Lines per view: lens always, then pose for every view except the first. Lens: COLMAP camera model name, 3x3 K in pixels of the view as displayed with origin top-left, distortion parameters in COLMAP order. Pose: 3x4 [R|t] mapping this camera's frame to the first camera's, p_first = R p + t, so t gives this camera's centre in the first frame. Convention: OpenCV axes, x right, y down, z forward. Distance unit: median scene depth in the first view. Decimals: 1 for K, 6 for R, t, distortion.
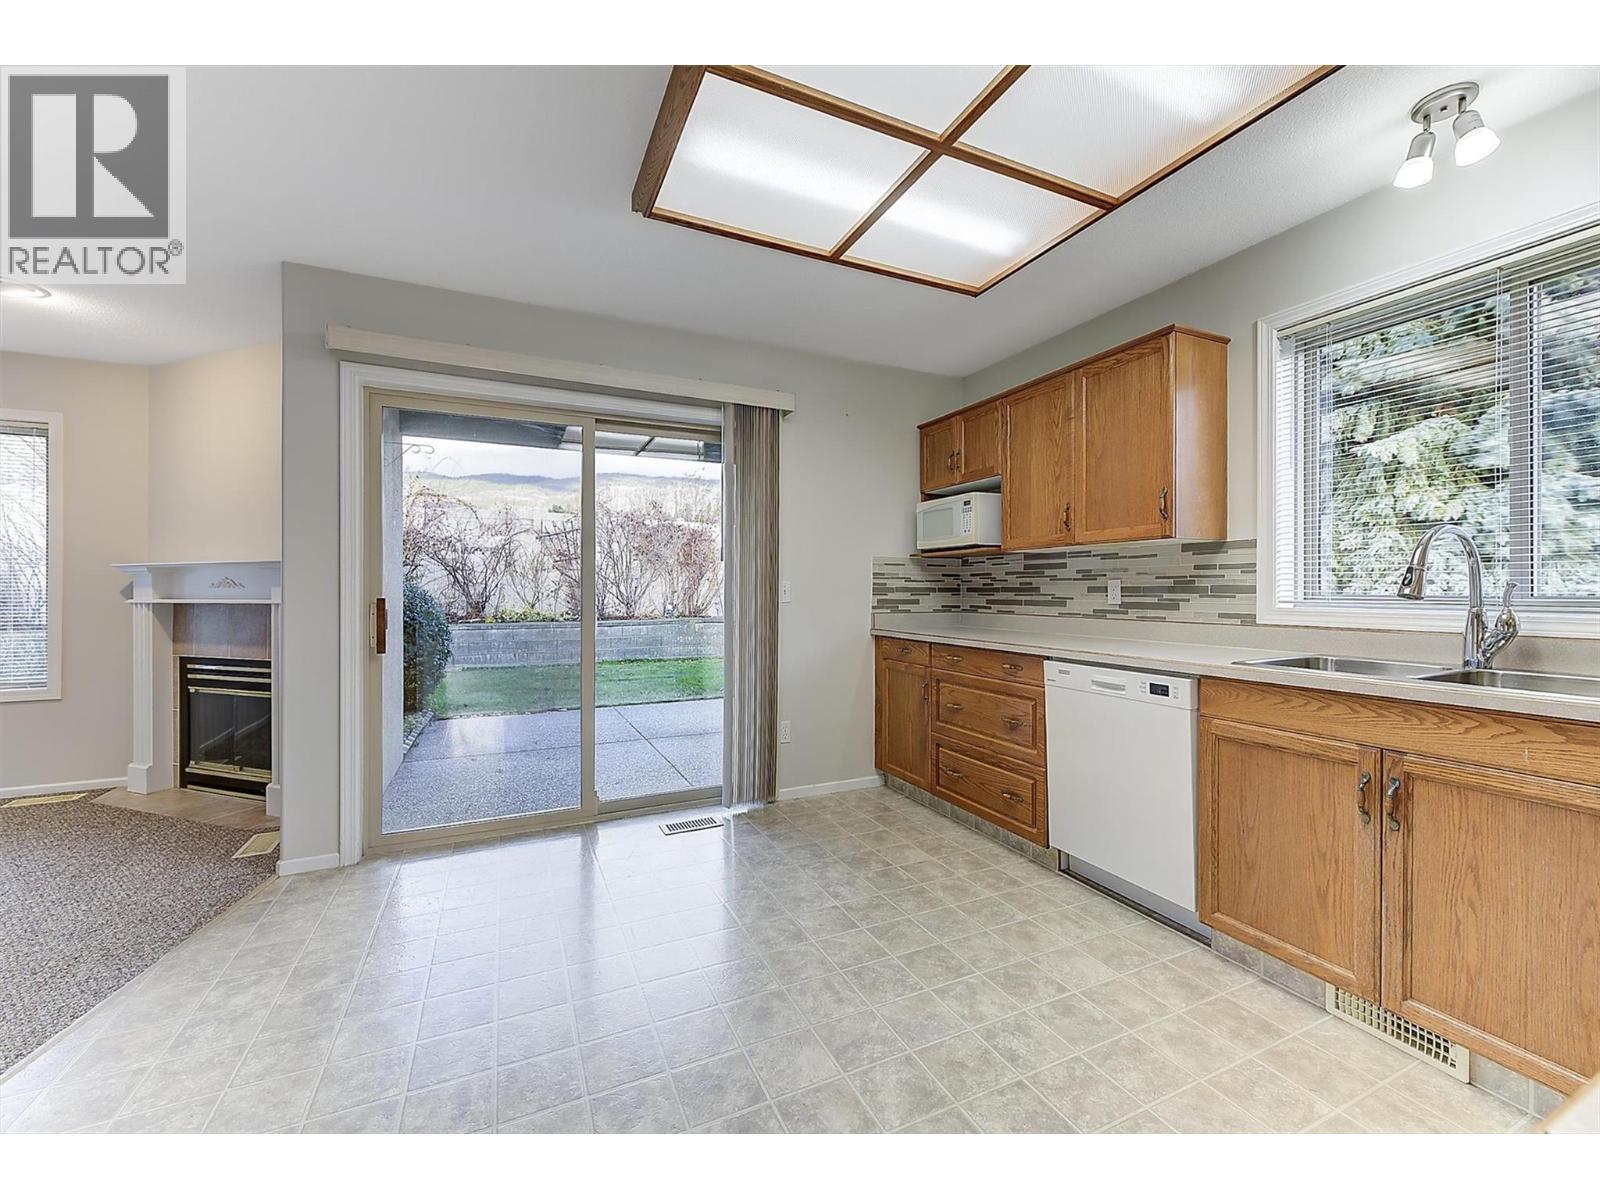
lens RADIAL K [[656.0, 0, 814.0], [0, 656.0, 595.5], [0, 0, 1]] dist [0.003296, 0.000160]
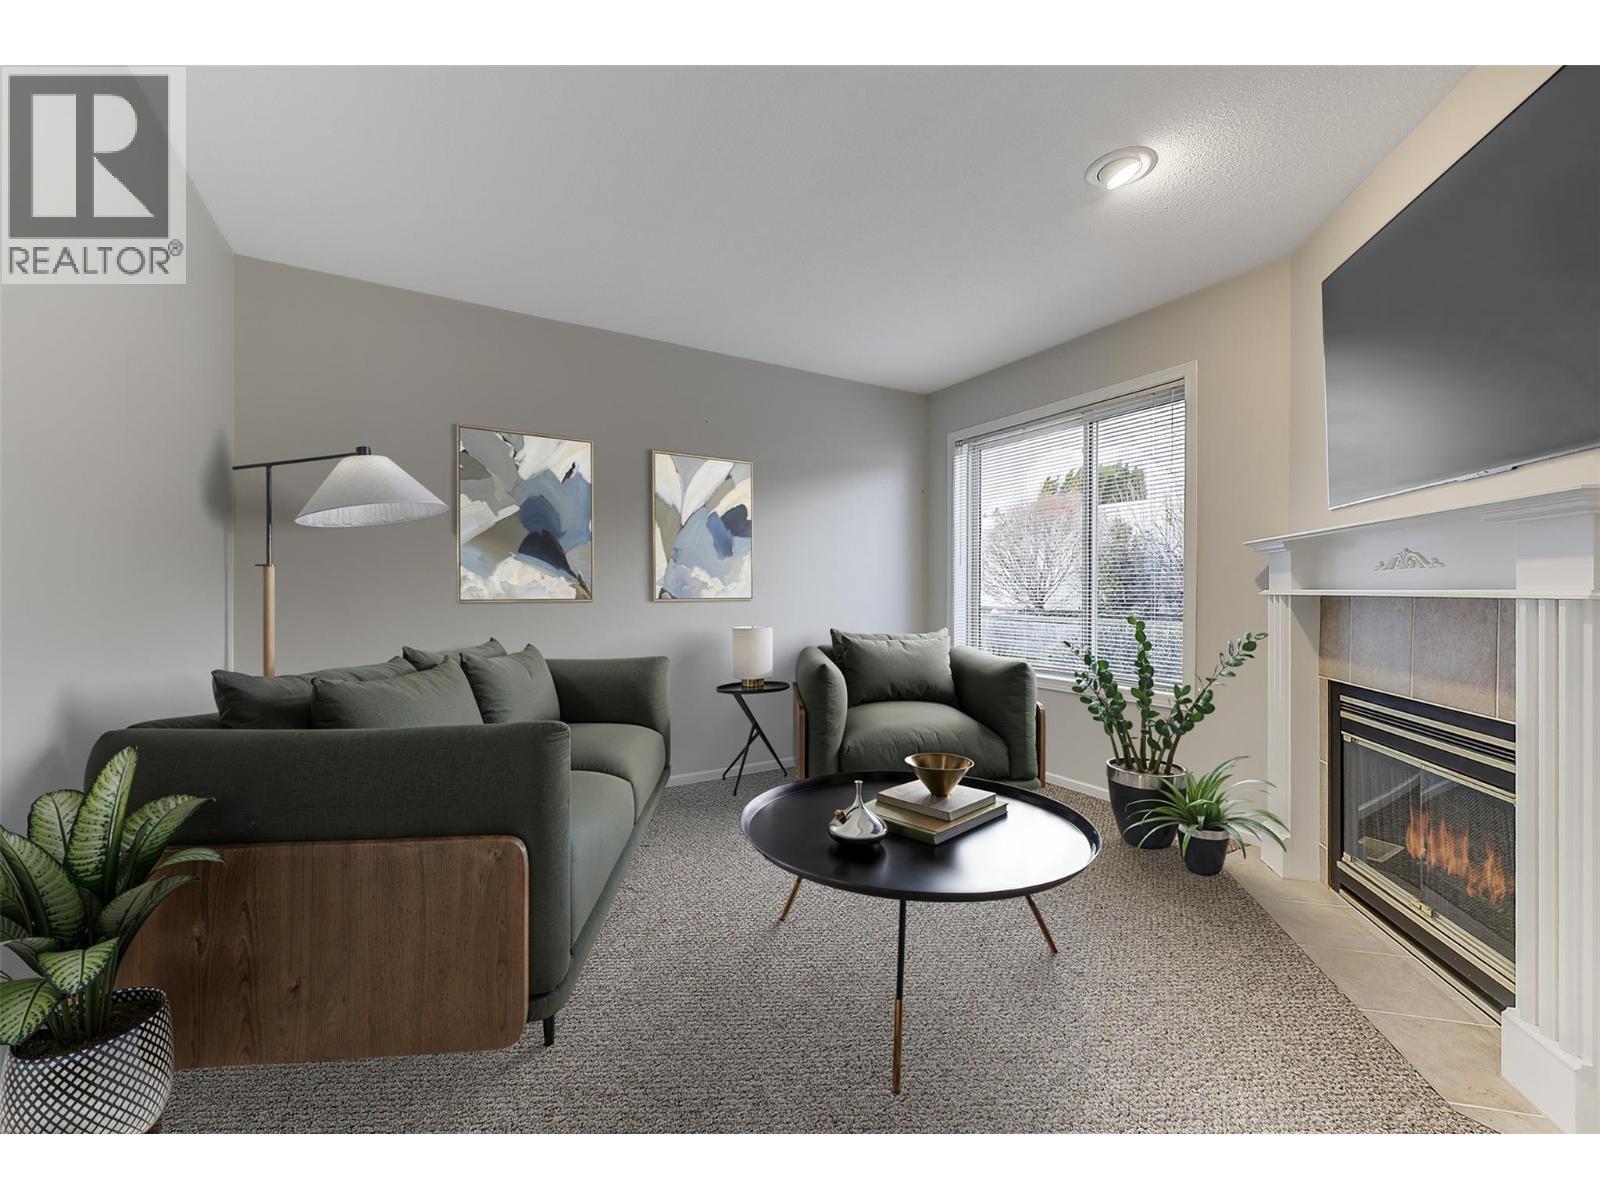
lens RADIAL K [[656.0, 0, 802.1], [0, 656.0, 594.6], [0, 0, 1]] dist [0.003296, 0.000160]
pose [[0.131866, 0.006332, -0.991247, -0.406987], [0.002975, 0.999973, 0.006784, 0.004391], [0.991263, -0.003844, 0.131843, 0.417537]]
